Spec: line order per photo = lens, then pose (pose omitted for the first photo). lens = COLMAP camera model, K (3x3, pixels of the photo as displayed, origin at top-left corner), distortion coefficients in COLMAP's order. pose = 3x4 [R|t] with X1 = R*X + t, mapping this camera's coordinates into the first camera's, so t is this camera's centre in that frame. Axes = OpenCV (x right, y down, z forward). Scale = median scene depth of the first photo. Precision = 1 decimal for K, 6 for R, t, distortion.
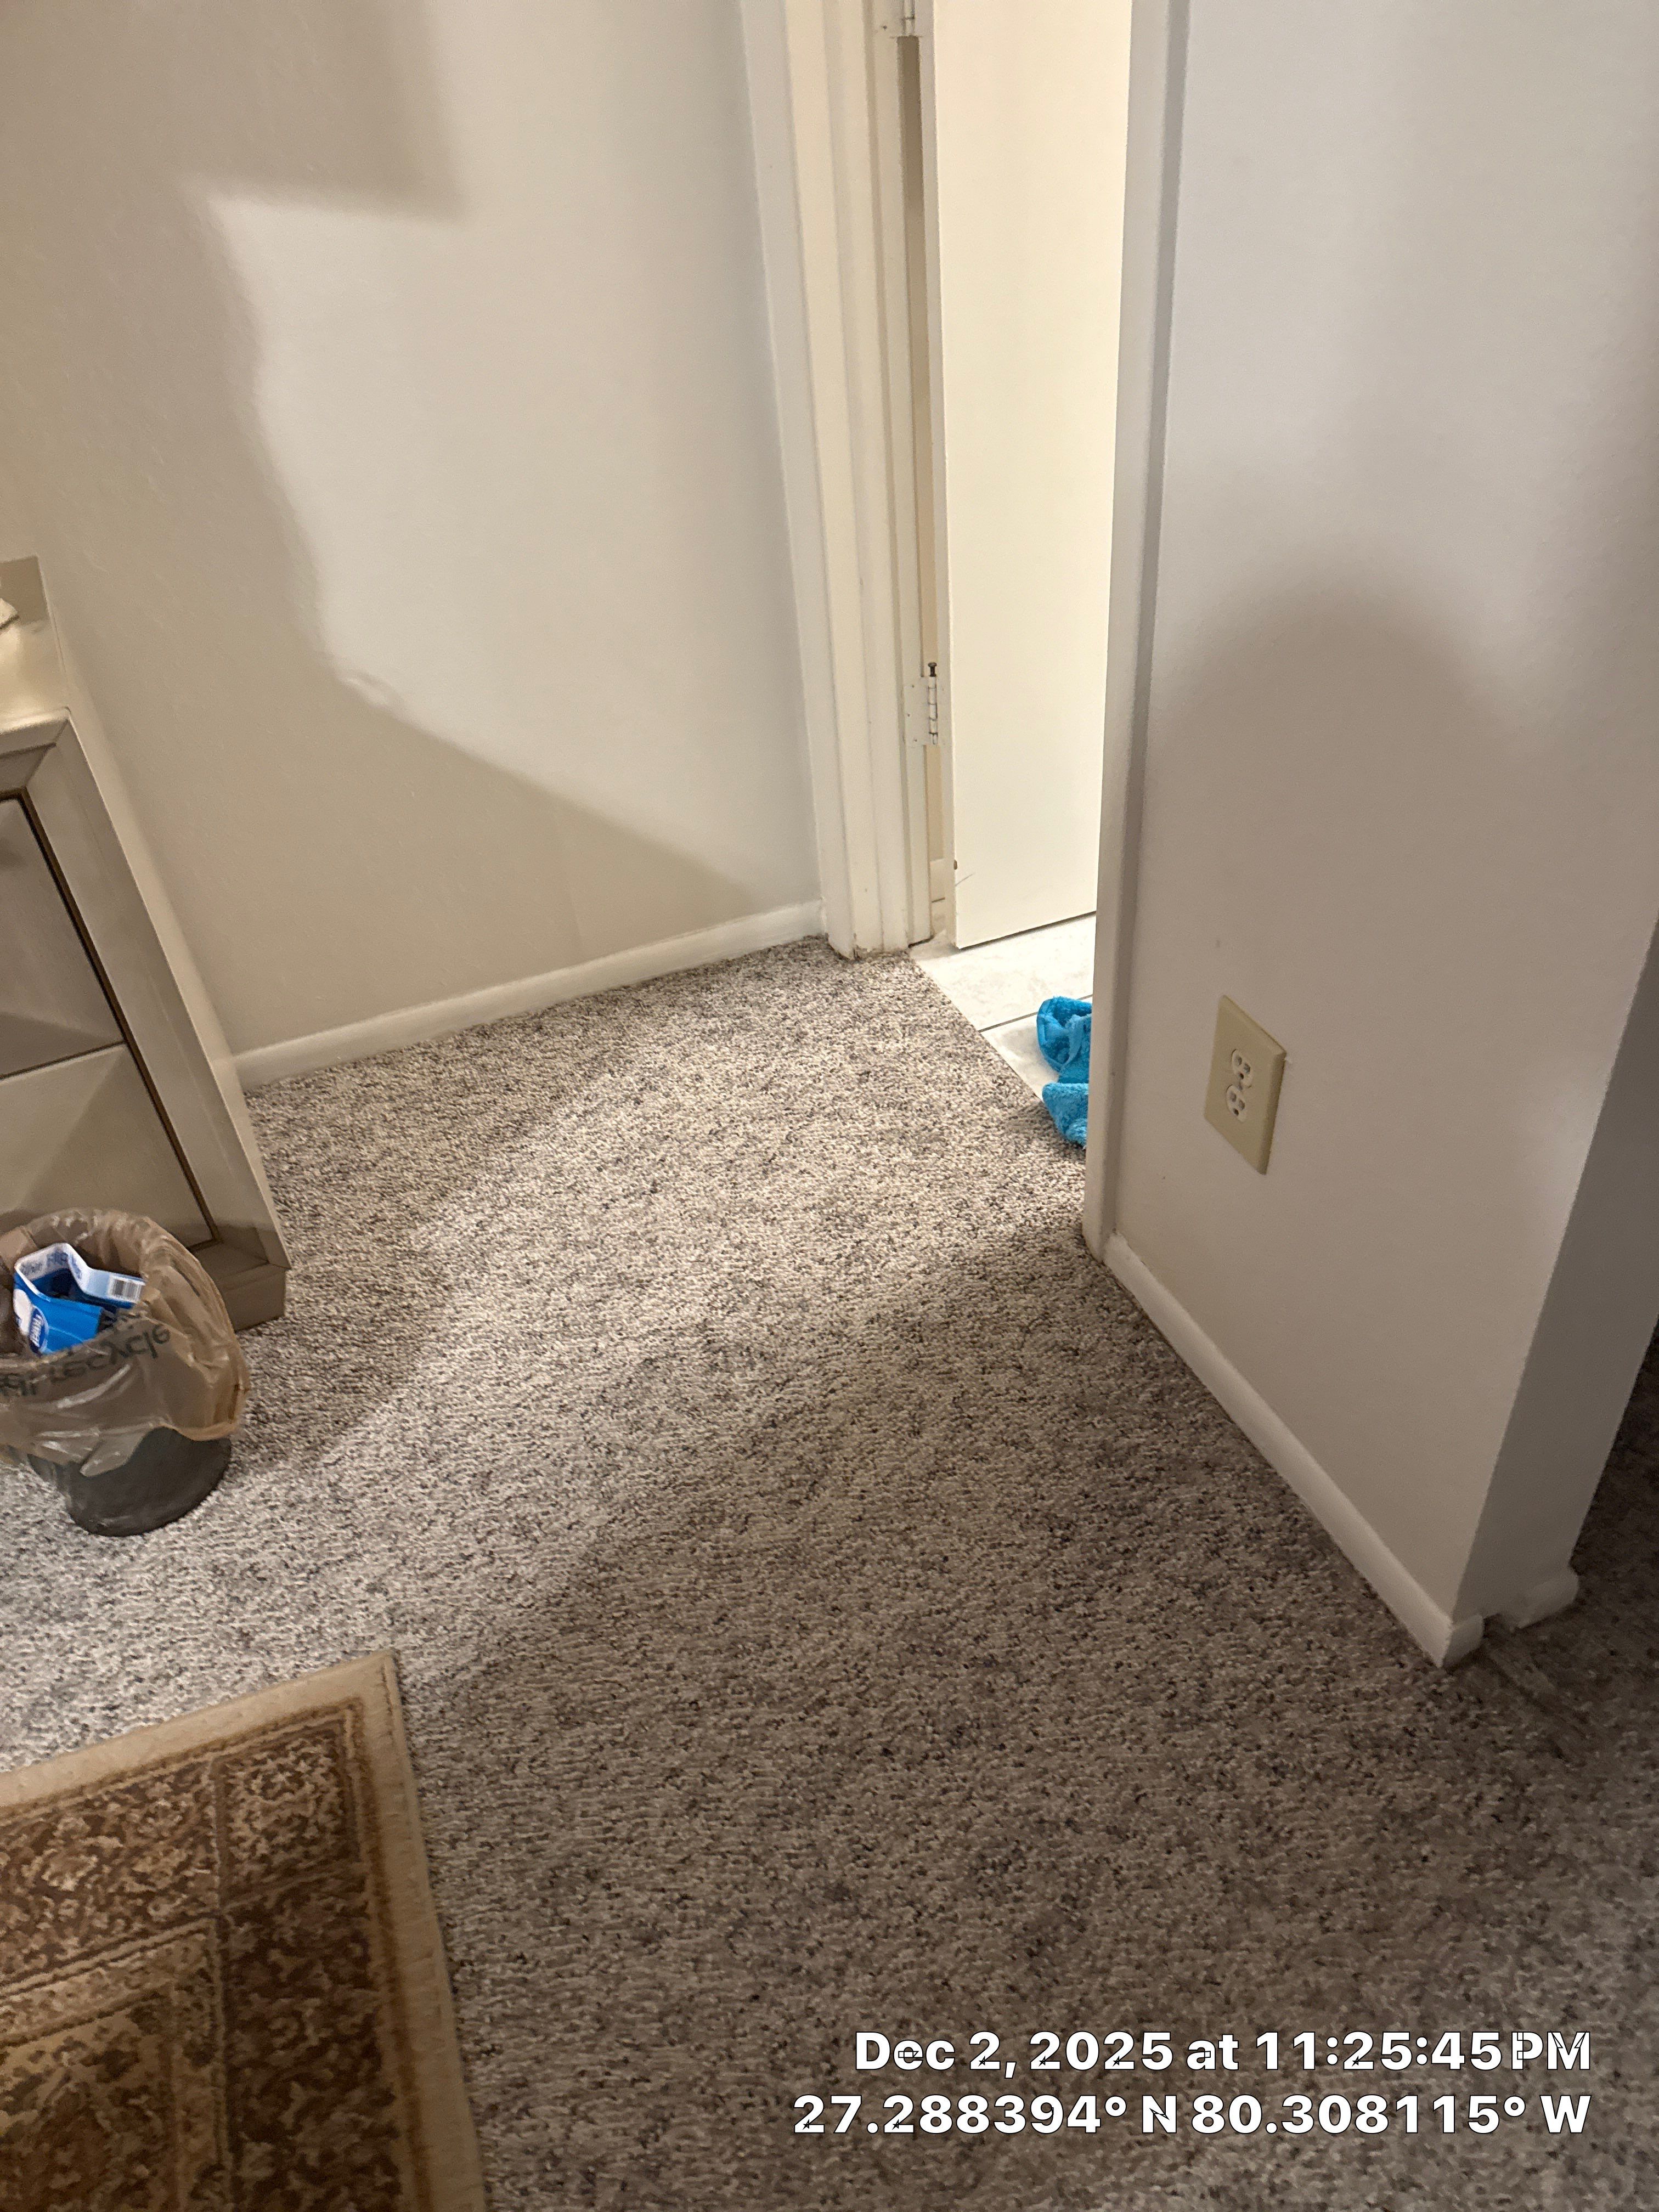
lens RADIAL K [[1491.8, 0, 803.8], [0, 1491.8, 1138.4], [0, 0, 1]] dist [0.017218, -0.047138]
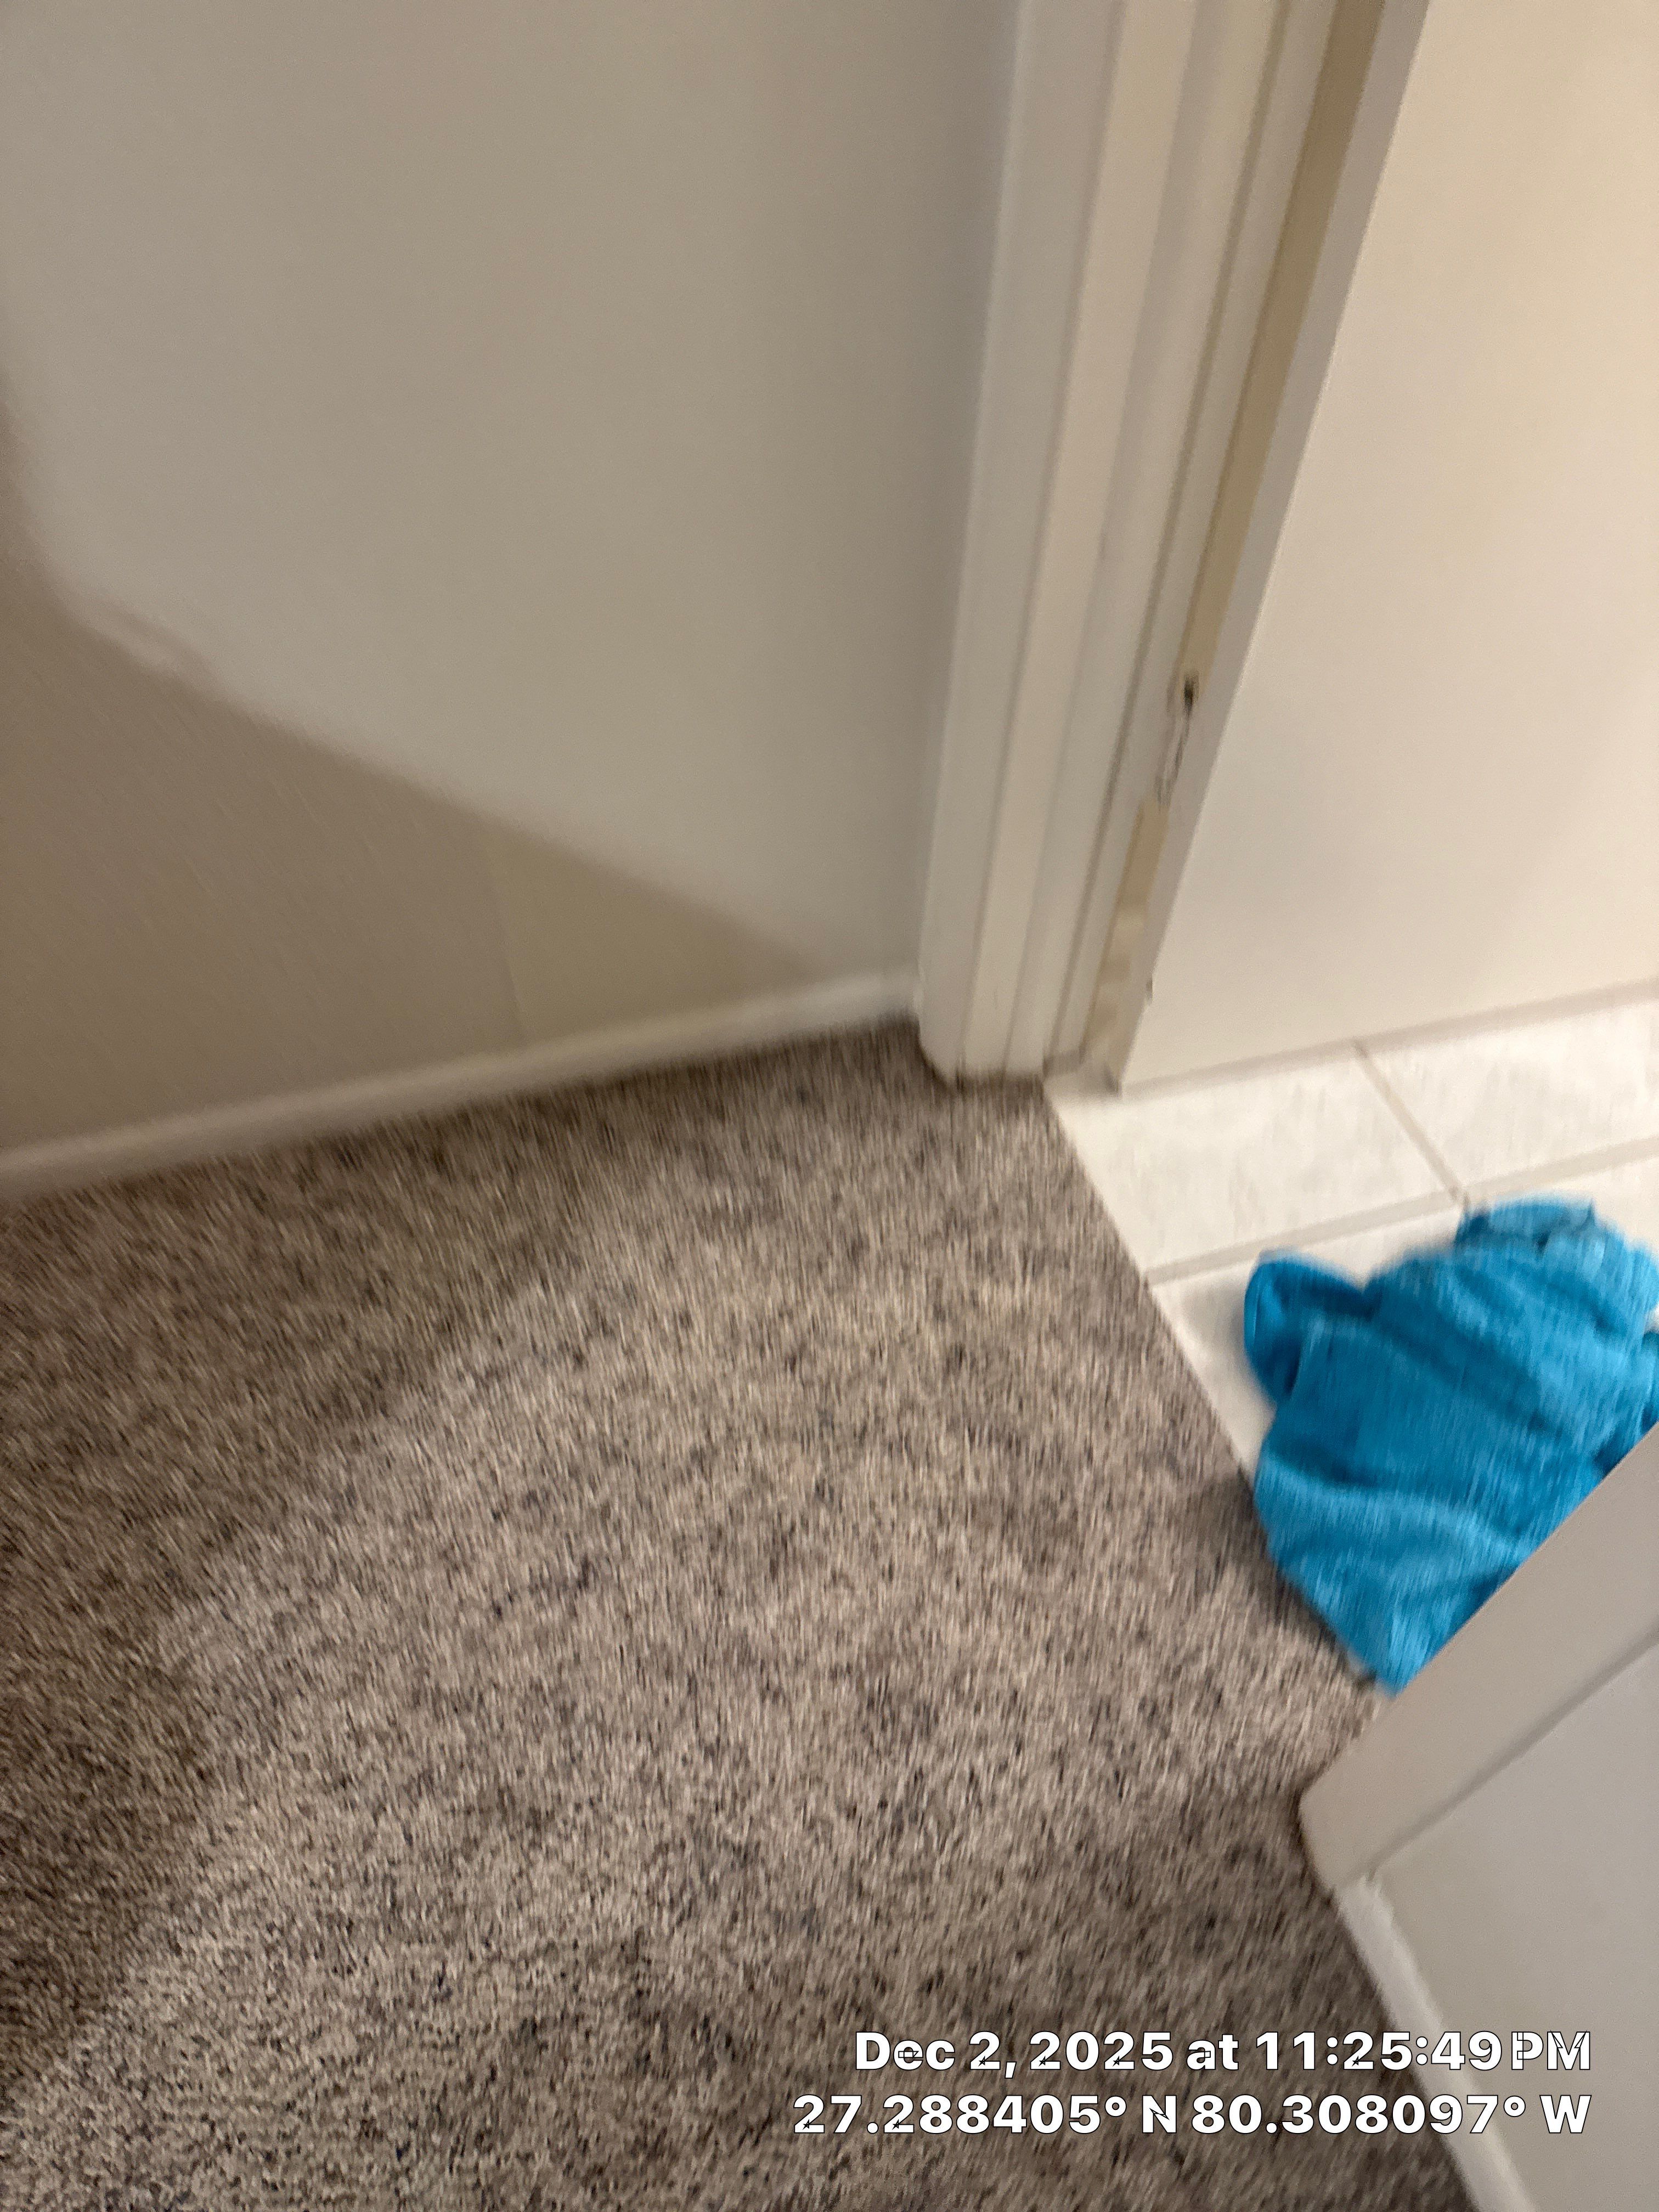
lens RADIAL K [[1491.8, 0, 830.5], [0, 1491.8, 1099.8], [0, 0, 1]] dist [0.017218, -0.047138]
pose [[0.991564, 0.124317, 0.036699, -0.050623], [-0.129378, 0.966514, 0.221614, -0.304937], [-0.007920, -0.224492, 0.974444, 0.482592]]
